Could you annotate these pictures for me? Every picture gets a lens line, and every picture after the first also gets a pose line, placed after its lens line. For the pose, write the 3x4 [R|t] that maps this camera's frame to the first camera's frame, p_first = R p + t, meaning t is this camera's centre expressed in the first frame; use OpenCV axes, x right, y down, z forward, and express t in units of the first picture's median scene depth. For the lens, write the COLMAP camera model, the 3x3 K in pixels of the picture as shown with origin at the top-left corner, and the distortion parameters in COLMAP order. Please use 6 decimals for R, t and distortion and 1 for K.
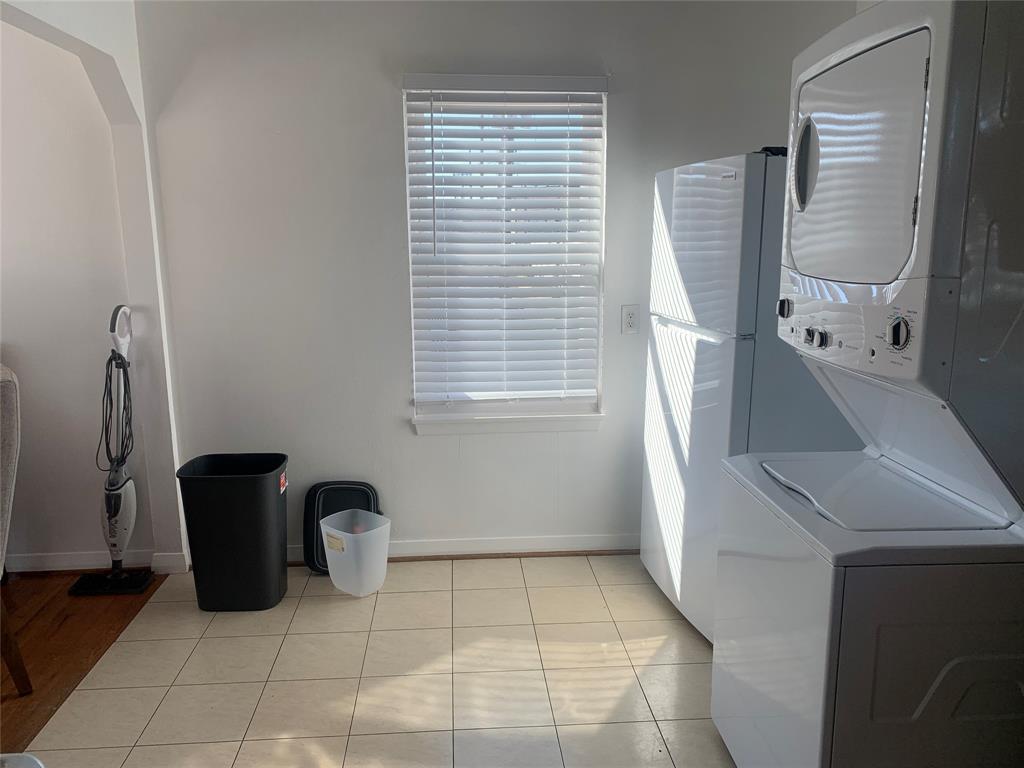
lens RADIAL K [[790.0, 0, 513.5], [0, 790.0, 390.6], [0, 0, 1]] dist [0.035317, -0.009778]
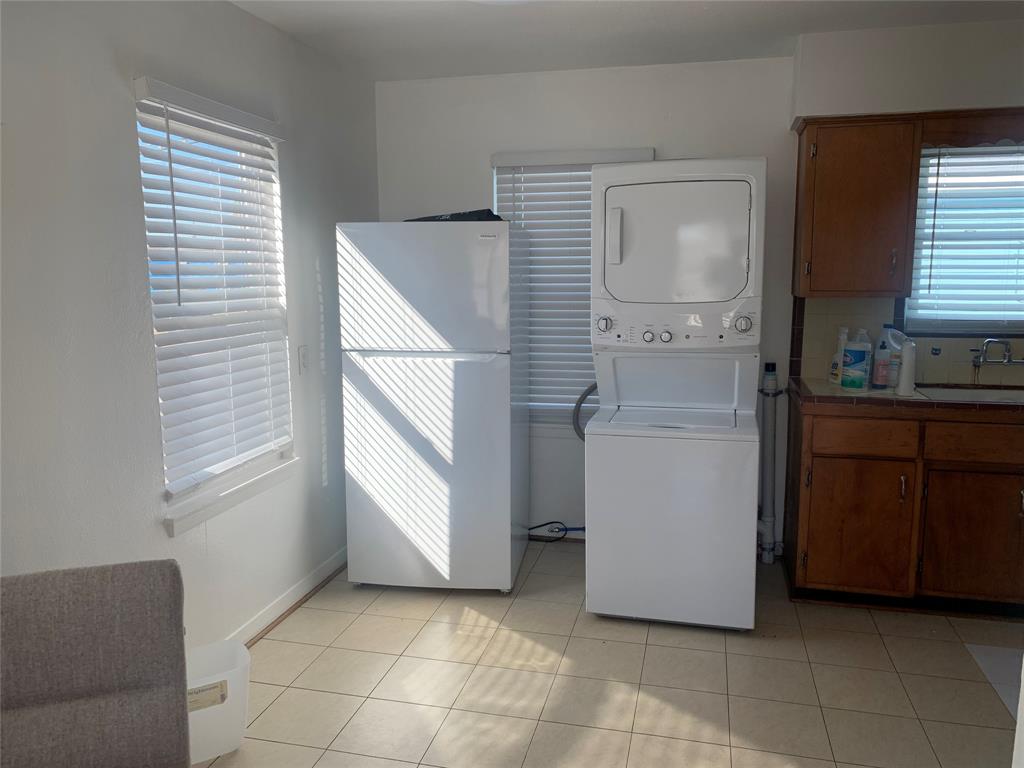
lens RADIAL K [[790.0, 0, 515.3], [0, 790.0, 384.0], [0, 0, 1]] dist [0.035317, -0.009778]
pose [[0.302564, -0.138760, 0.942974, -0.859023], [0.190382, 0.978207, 0.082858, -0.106431], [-0.933922, 0.154455, 0.322388, 0.479194]]
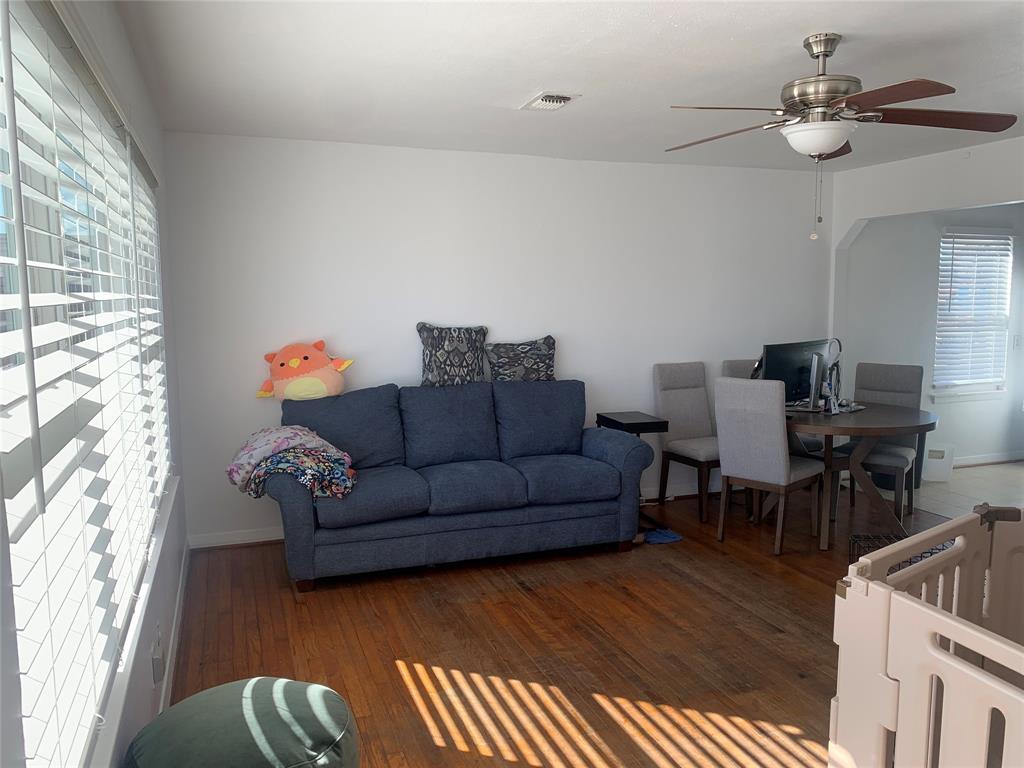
lens RADIAL K [[790.0, 0, 514.0], [0, 790.0, 379.1], [0, 0, 1]] dist [0.035317, -0.009778]
pose [[0.958072, -0.030685, 0.284881, -1.948413], [0.057604, 0.994577, -0.086597, 0.124197], [-0.280679, 0.099376, 0.954643, -0.688244]]
